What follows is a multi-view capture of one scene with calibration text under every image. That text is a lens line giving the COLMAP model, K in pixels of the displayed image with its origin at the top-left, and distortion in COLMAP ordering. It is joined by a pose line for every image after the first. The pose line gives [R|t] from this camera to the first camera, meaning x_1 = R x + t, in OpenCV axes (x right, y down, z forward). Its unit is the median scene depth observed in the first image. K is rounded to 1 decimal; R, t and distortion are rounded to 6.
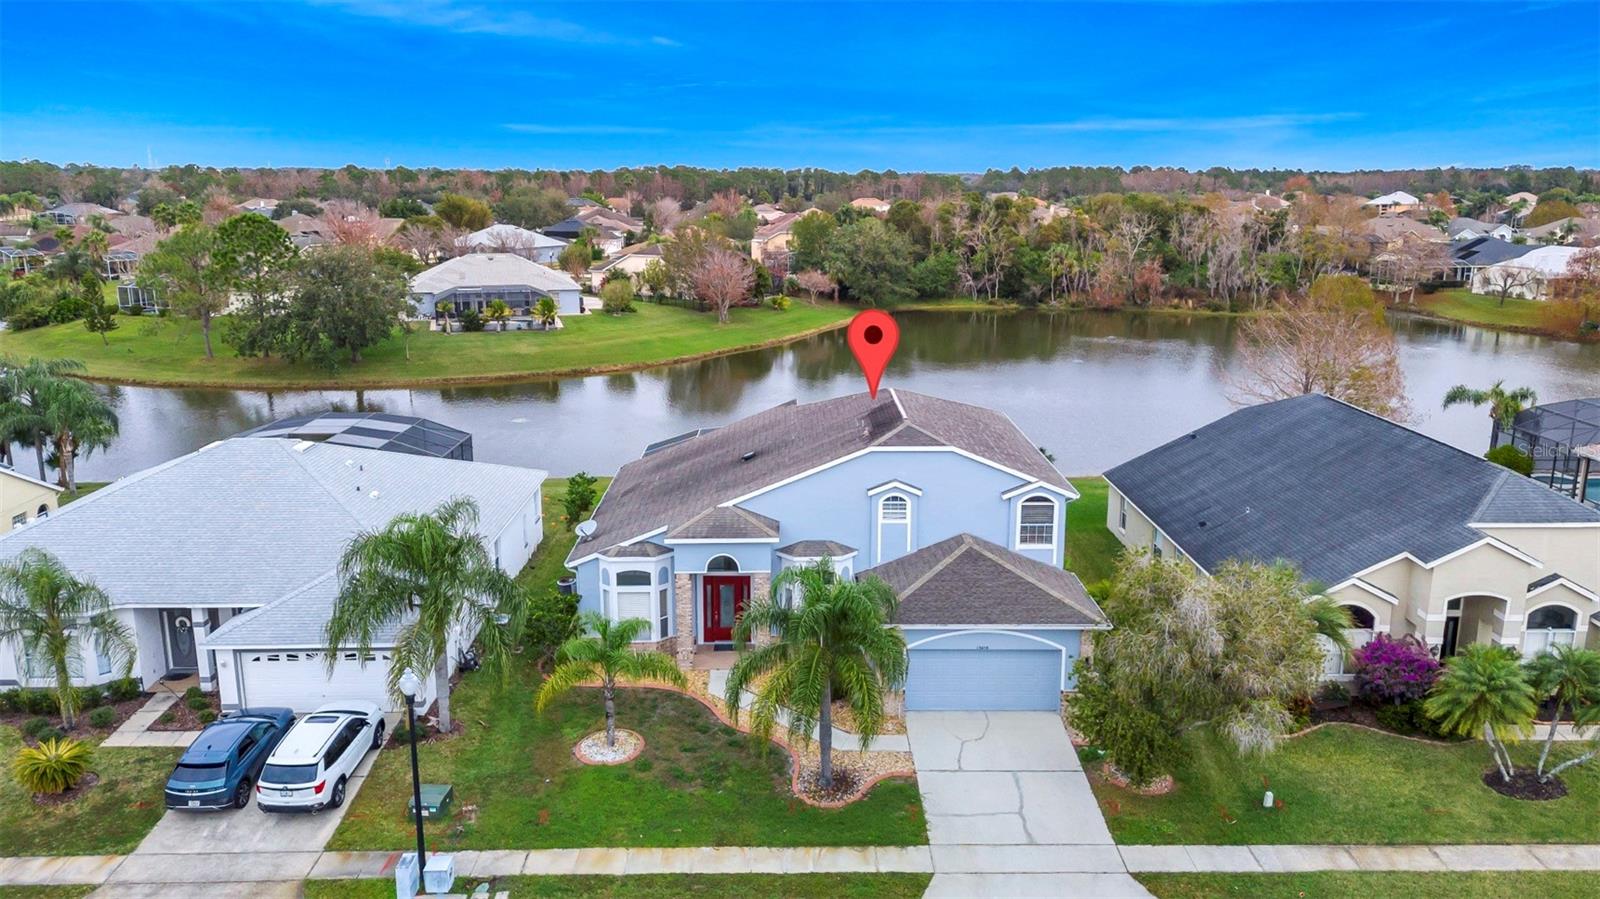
lens RADIAL K [[1140.7, 0, 800.0], [0, 1140.7, 449.5], [0, 0, 1]] dist [0.069243, -0.039851]
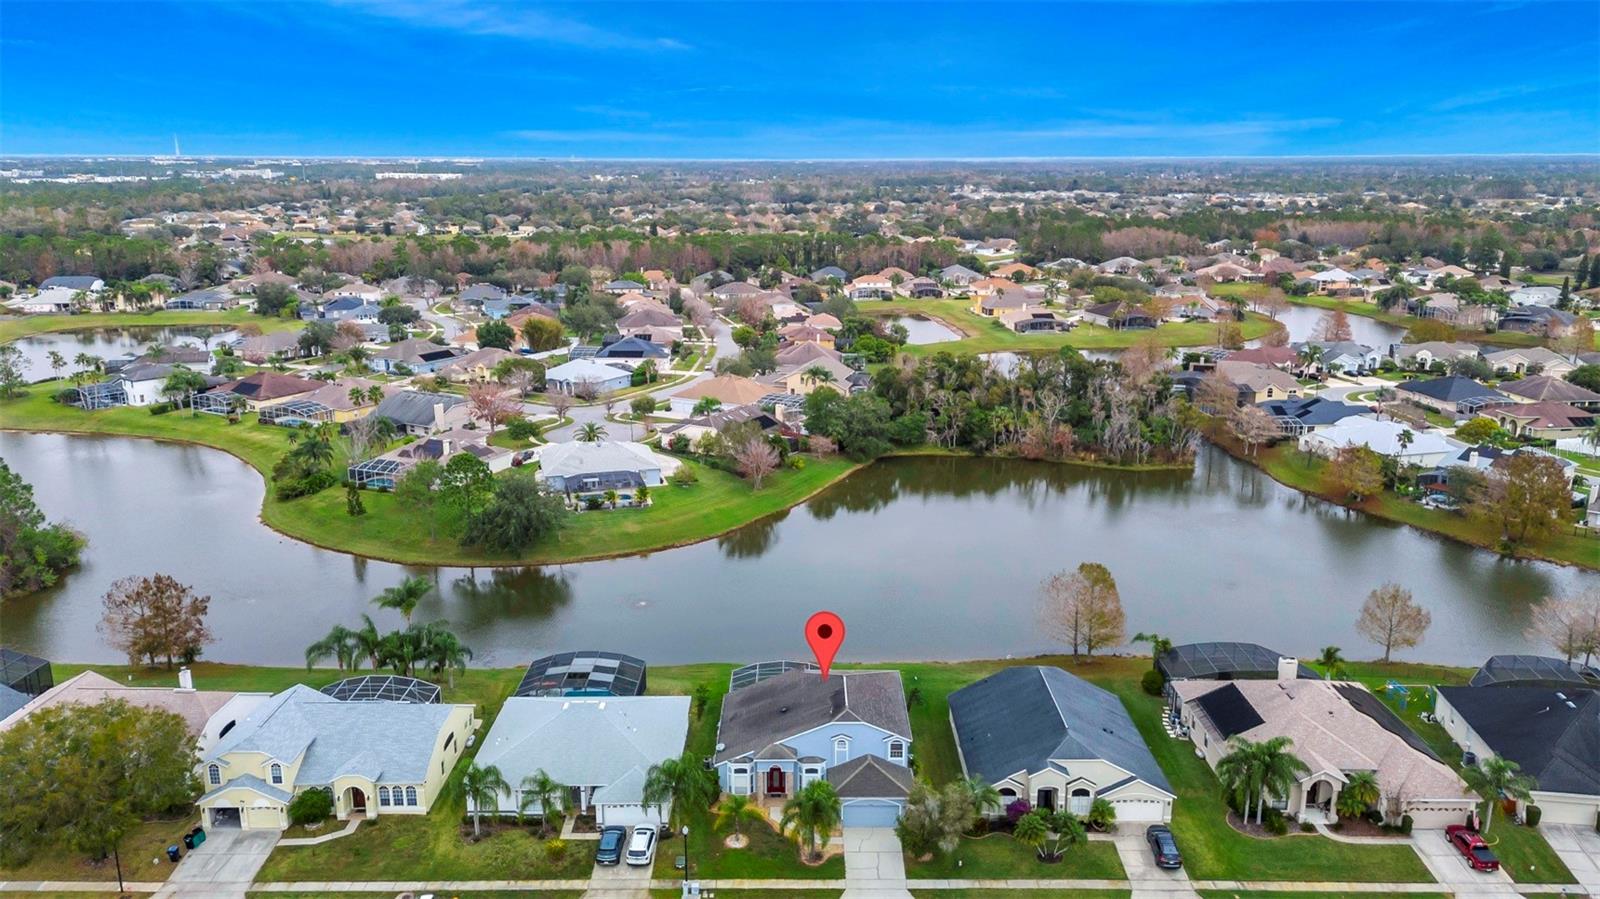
lens RADIAL K [[1170.9, 0, 800.0], [0, 1170.9, 449.5], [0, 0, 1]] dist [0.114491, -0.133851]
pose [[0.999910, 0.002156, -0.013217, 0.024223], [-0.001761, 0.999554, 0.029817, -0.735988], [0.013276, -0.029791, 0.999468, -1.750250]]
